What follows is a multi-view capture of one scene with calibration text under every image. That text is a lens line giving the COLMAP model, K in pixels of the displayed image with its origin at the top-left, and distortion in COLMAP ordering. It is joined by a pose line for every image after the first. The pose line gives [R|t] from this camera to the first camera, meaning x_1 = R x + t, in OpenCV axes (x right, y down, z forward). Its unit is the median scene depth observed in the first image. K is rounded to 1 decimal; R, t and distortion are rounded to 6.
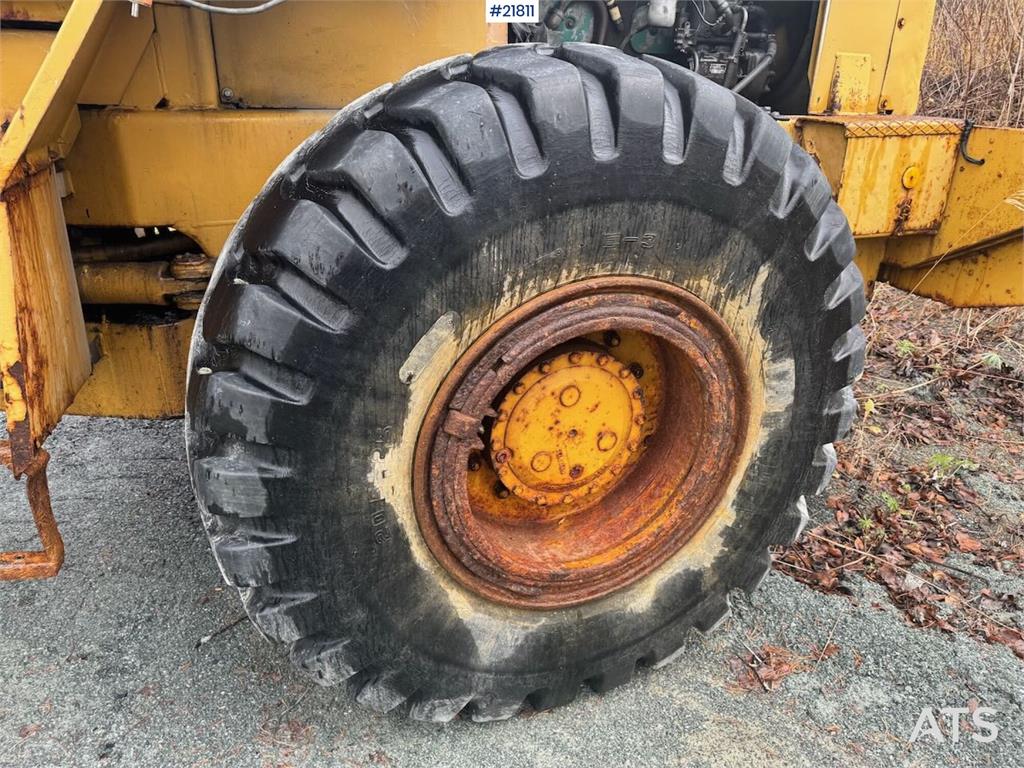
lens RADIAL K [[724.9, 0, 498.8], [0, 724.9, 376.0], [0, 0, 1]] dist [0.050115, -0.051851]
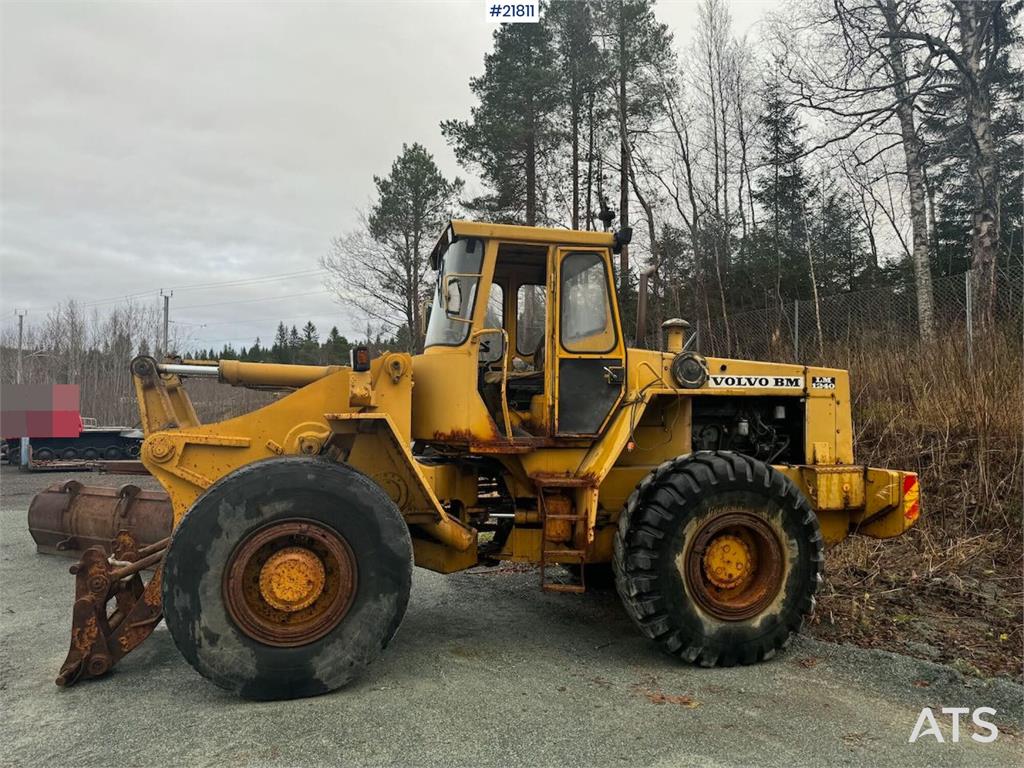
lens RADIAL K [[725.3, 0, 518.8], [0, 725.3, 383.8], [0, 0, 1]] dist [0.047459, -0.047833]
pose [[0.993812, -0.015420, -0.109996, -0.489185], [-0.031087, 0.912121, -0.408741, 0.764957], [0.106632, 0.409631, 0.905998, -2.540129]]
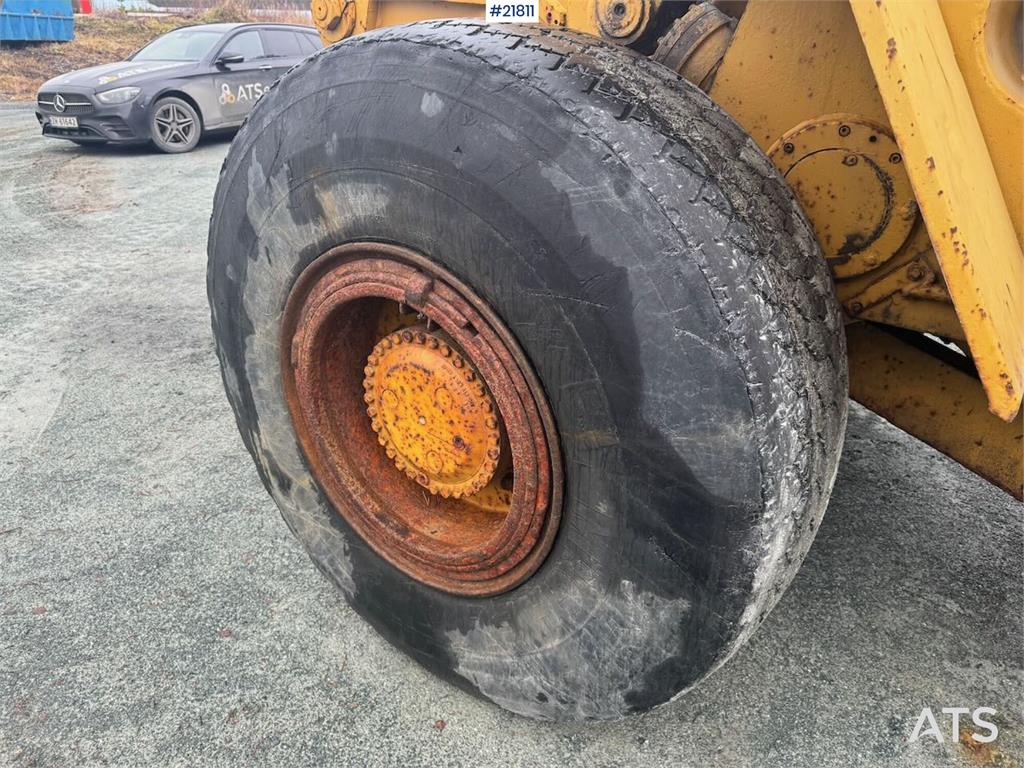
lens RADIAL K [[724.9, 0, 515.7], [0, 724.9, 378.1], [0, 0, 1]] dist [0.050115, -0.051851]
pose [[0.538627, 0.363361, -0.760164, -0.918748], [-0.321515, 0.922594, 0.213188, 0.001628], [0.778787, 0.129576, 0.613760, -0.167893]]
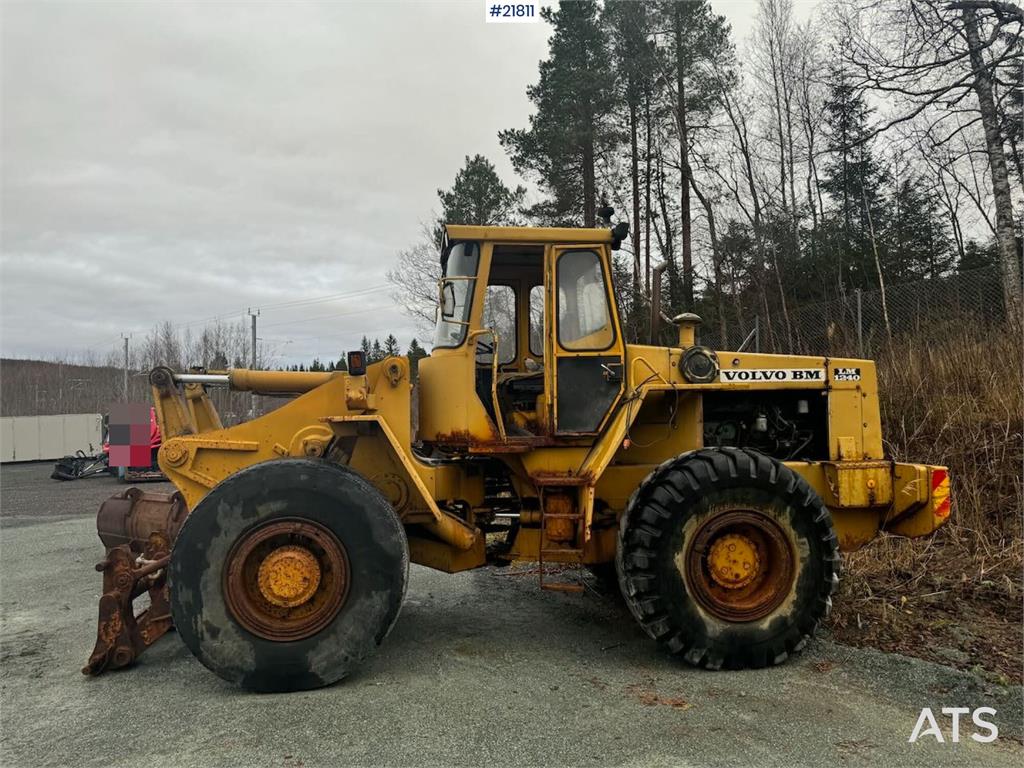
lens RADIAL K [[724.9, 0, 511.7], [0, 724.9, 383.6], [0, 0, 1]] dist [0.050115, -0.051851]
pose [[0.972821, -0.044468, -0.227247, -0.089386], [-0.054748, 0.909393, -0.412319, 0.785489], [0.224992, 0.413554, 0.882242, -2.474804]]
